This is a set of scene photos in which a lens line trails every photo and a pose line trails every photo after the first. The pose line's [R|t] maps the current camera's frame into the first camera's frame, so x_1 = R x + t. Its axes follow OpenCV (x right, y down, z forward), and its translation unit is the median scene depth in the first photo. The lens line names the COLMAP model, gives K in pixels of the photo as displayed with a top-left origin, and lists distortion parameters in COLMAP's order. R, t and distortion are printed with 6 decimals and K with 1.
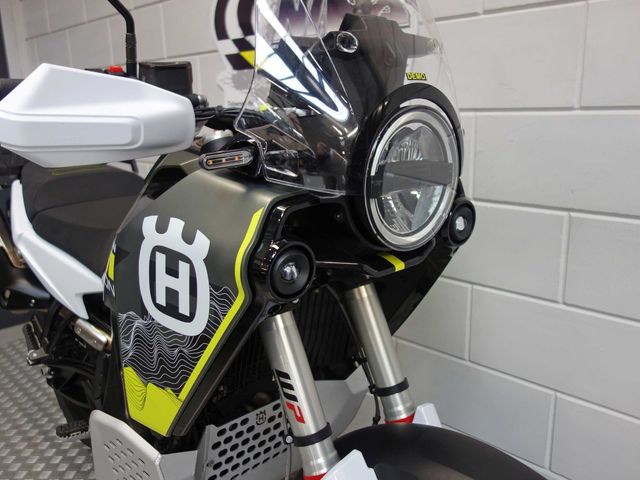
lens RADIAL K [[564.1, 0, 320.0], [0, 564.1, 240.0], [0, 0, 1]] dist [-0.000189, -0.004808]
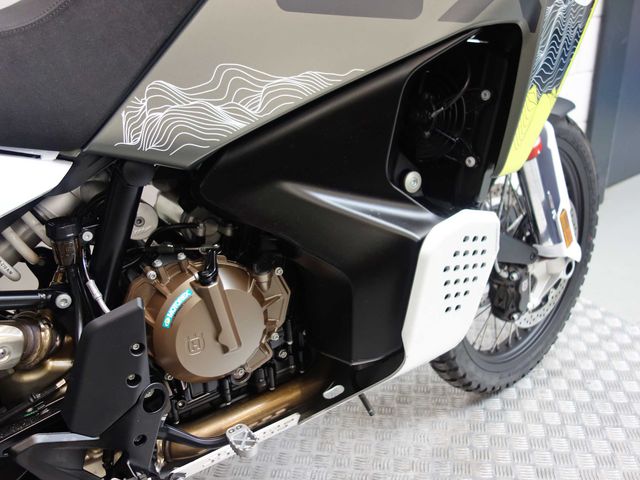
lens RADIAL K [[564.1, 0, 320.0], [0, 564.1, 240.0], [0, 0, 1]] dist [-0.000189, -0.004808]
pose [[0.133459, -0.382151, 0.914412, -1.241597], [0.285410, 0.898397, 0.333802, 0.068551], [-0.949068, 0.216433, 0.228969, 1.189752]]
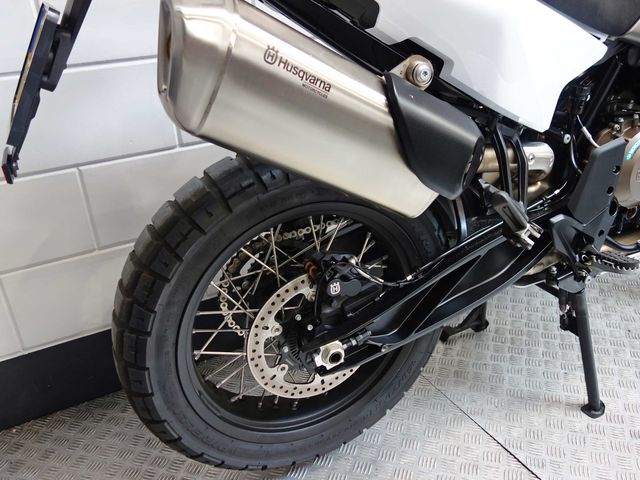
lens RADIAL K [[564.1, 0, 320.0], [0, 564.1, 240.0], [0, 0, 1]] dist [-0.000189, -0.004808]
pose [[0.279259, -0.402005, 0.872013, -1.934756], [0.276125, 0.903404, 0.328048, -0.053412], [-0.919657, 0.149174, 0.363288, 1.803320]]
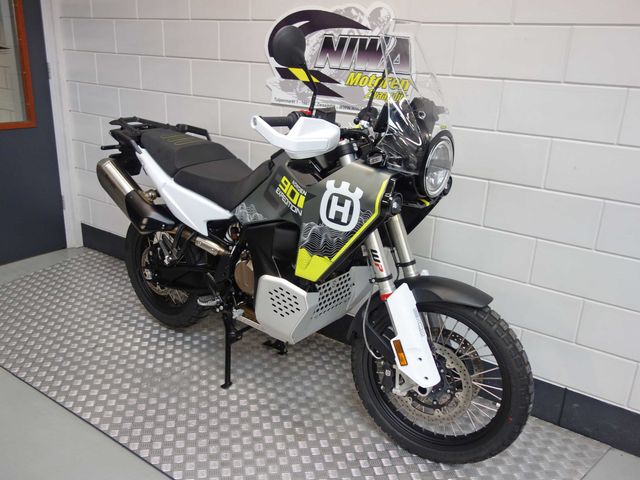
lens RADIAL K [[564.1, 0, 320.0], [0, 564.1, 240.0], [0, 0, 1]] dist [-0.000189, -0.004808]
pose [[0.981903, 0.007849, 0.189221, -0.708469], [-0.024716, 0.995907, 0.086942, 0.001936], [-0.187764, -0.090045, 0.978078, -1.174294]]
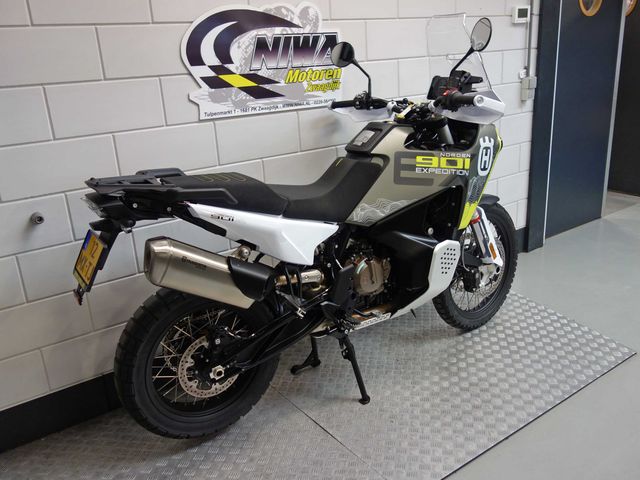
lens RADIAL K [[564.1, 0, 320.0], [0, 564.1, 240.0], [0, 0, 1]] dist [-0.000189, -0.004808]
pose [[0.148843, -0.294891, 0.943867, -3.085328], [0.284113, 0.927007, 0.244820, -0.468599], [-0.947167, 0.231726, 0.221761, 1.145485]]
